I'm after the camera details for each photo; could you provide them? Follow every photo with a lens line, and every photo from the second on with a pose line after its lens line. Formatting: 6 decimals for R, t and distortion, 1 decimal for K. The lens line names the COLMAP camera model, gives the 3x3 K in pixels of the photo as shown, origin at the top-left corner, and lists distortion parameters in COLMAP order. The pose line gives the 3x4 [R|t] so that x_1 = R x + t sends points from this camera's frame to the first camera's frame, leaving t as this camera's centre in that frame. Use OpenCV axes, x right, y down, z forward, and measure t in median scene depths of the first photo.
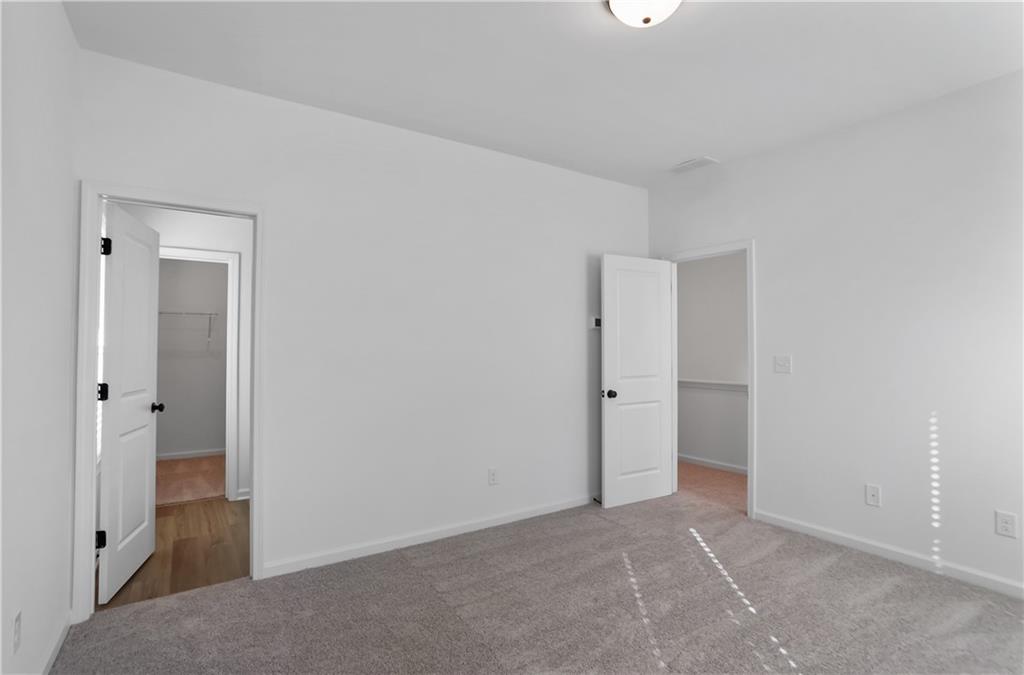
lens RADIAL K [[517.1, 0, 512.0], [0, 517.1, 337.5], [0, 0, 1]] dist [0.001582, 0.000892]
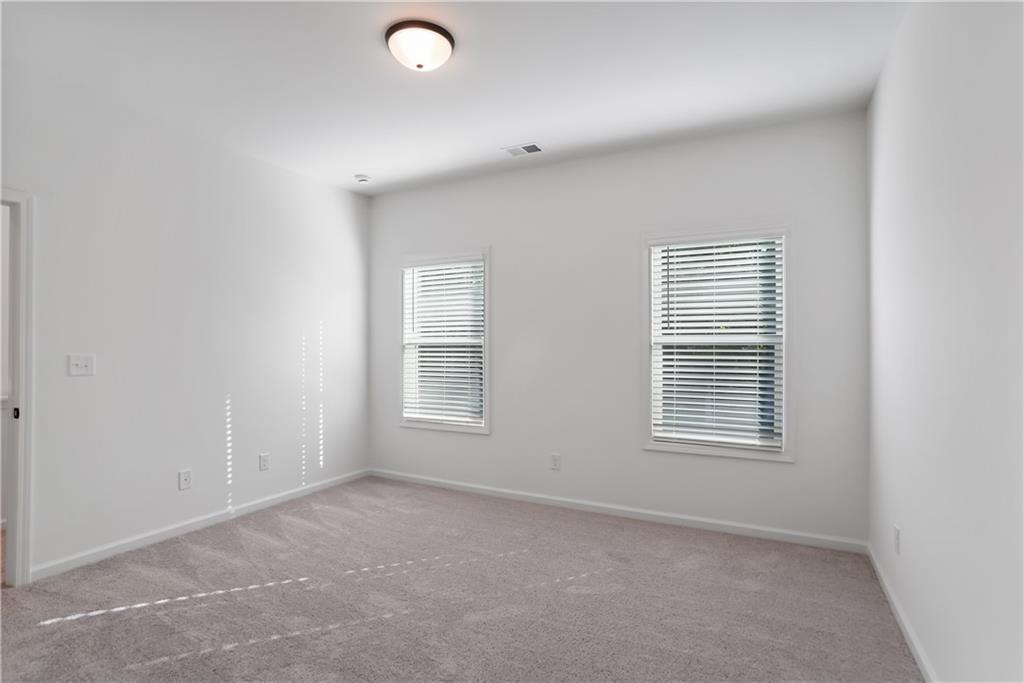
lens RADIAL K [[513.0, 0, 512.0], [0, 513.0, 341.5], [0, 0, 1]] dist [-0.001649, -0.000335]
pose [[-0.484365, 0.004797, 0.874853, -0.630384], [-0.015529, 0.999780, -0.014080, 0.019816], [-0.874728, -0.020405, -0.484184, 1.002518]]
